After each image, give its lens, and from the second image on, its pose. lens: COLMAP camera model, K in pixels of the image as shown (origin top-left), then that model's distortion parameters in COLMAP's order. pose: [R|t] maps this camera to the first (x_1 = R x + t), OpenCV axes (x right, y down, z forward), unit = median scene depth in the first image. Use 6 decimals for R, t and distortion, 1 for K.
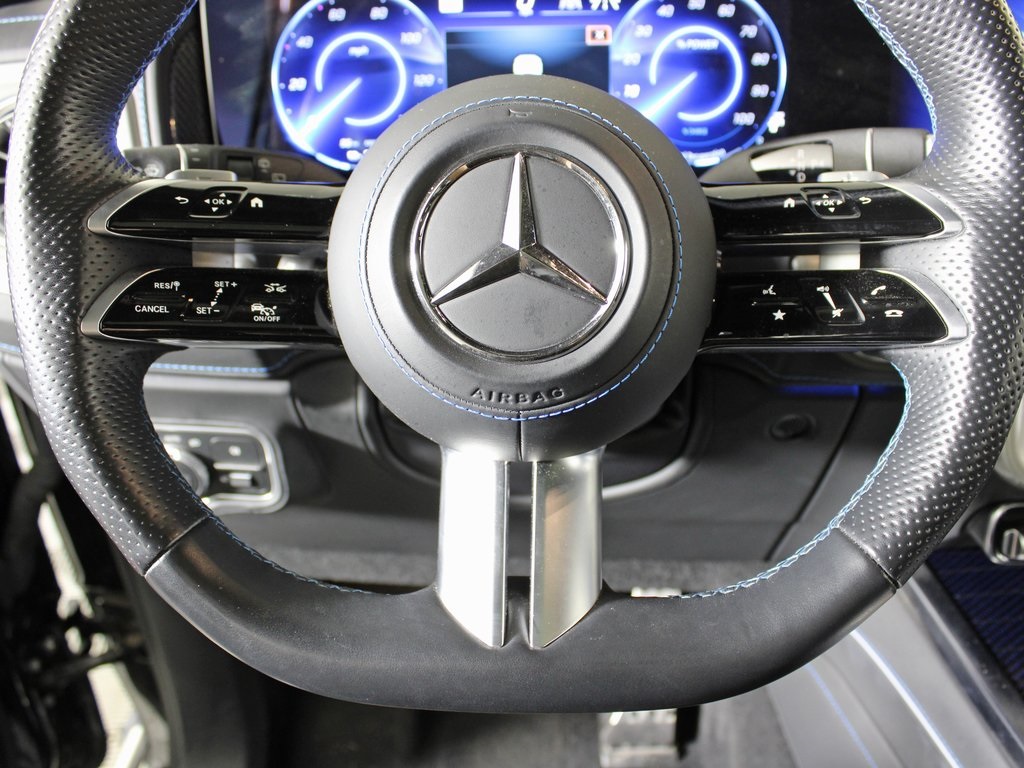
lens RADIAL K [[941.6, 0, 512.0], [0, 941.6, 384.0], [0, 0, 1]] dist [-0.116910, 0.000620]
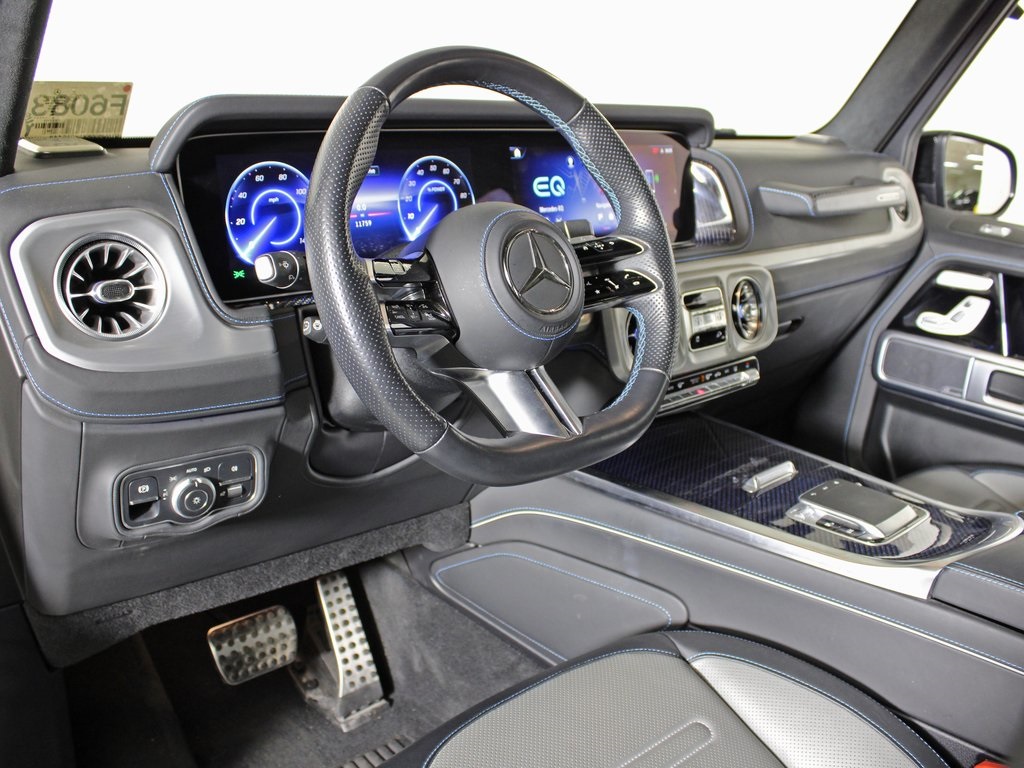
lens RADIAL K [[962.6, 0, 526.6], [0, 962.6, 383.0], [0, 0, 1]] dist [-0.102093, 0.006033]
pose [[0.701023, -0.163521, 0.694138, -1.084676], [0.269981, 0.961762, -0.046092, 0.147473], [-0.660058, 0.219716, 0.718365, -0.428146]]
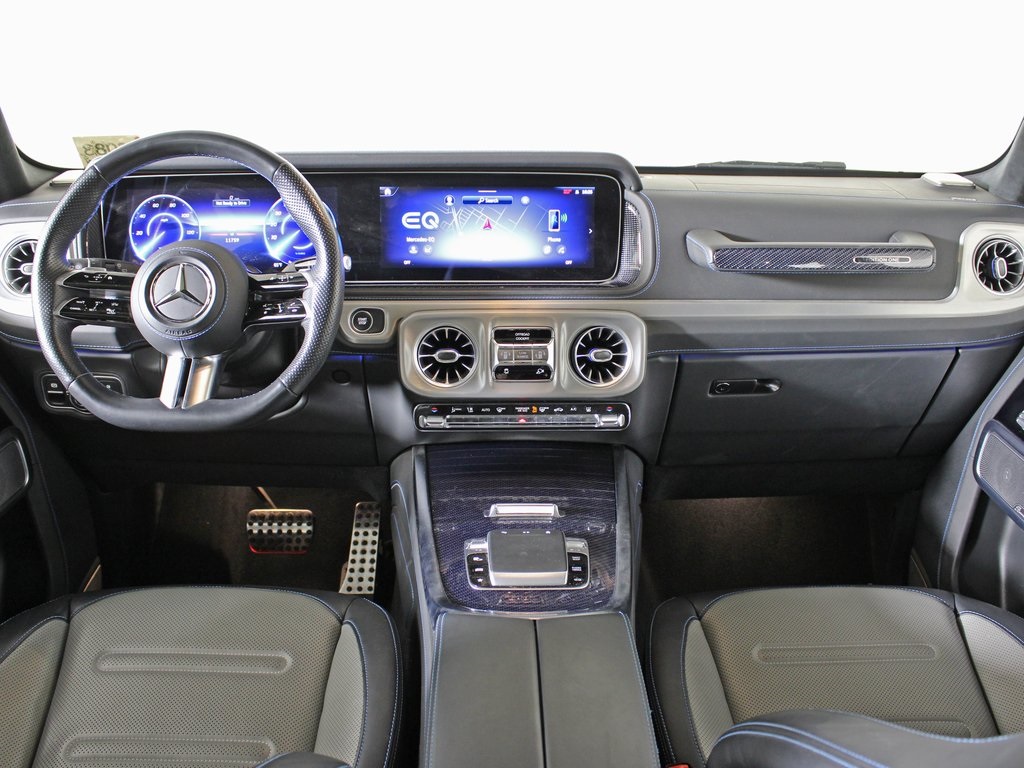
lens RADIAL K [[1017.3, 0, 500.5], [0, 1017.3, 383.8], [0, 0, 1]] dist [-0.086554, 0.003226]
pose [[0.999479, 0.008837, 0.031026, 0.661041], [-0.005269, 0.993550, -0.113272, 0.377918], [-0.031827, 0.113049, 0.993079, -1.666116]]
